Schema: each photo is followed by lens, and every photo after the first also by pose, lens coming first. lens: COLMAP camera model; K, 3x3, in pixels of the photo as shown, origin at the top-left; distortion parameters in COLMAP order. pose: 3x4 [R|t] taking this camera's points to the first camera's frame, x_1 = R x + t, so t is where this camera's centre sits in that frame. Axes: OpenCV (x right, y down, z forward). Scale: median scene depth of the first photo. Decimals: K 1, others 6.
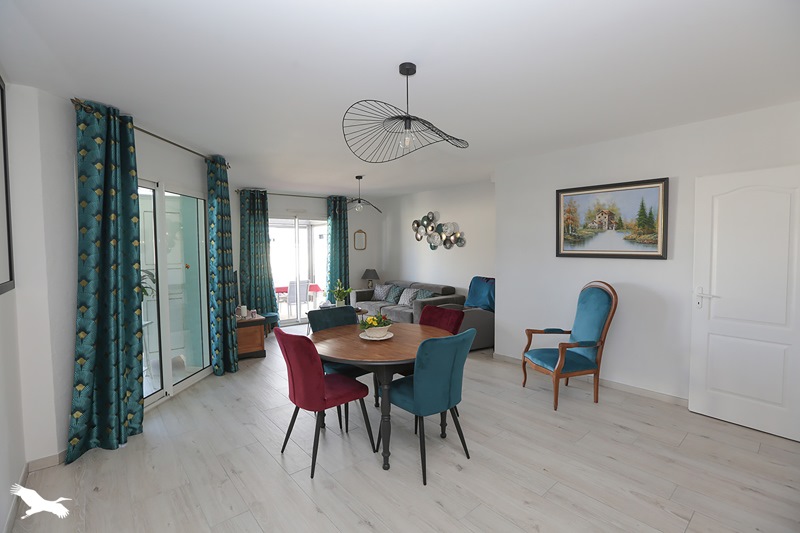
lens RADIAL K [[366.9, 0, 400.0], [0, 366.9, 266.5], [0, 0, 1]] dist [-0.002921, -0.000362]
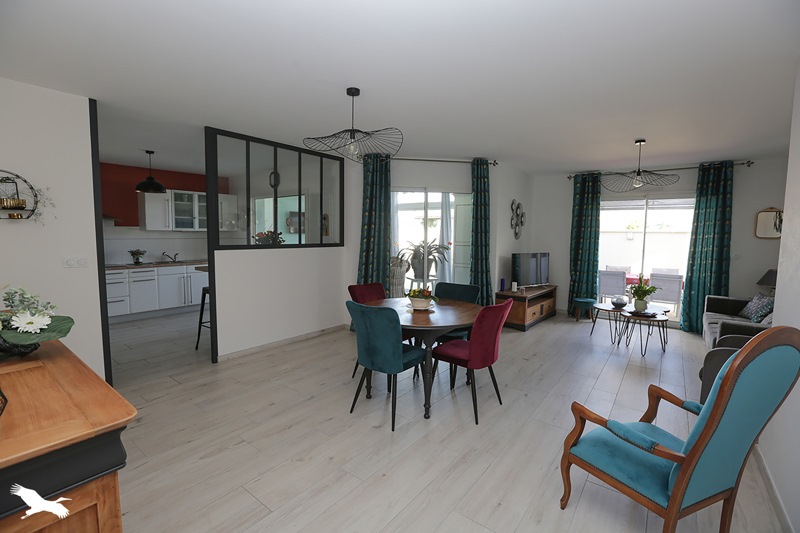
lens RADIAL K [[362.1, 0, 400.0], [0, 362.1, 266.5], [0, 0, 1]] dist [0.000497, 0.000141]
pose [[0.241845, 0.106303, -0.964474, 0.768710], [-0.064181, 0.993556, 0.093415, -0.033740], [0.968190, 0.039309, 0.247110, 0.495867]]
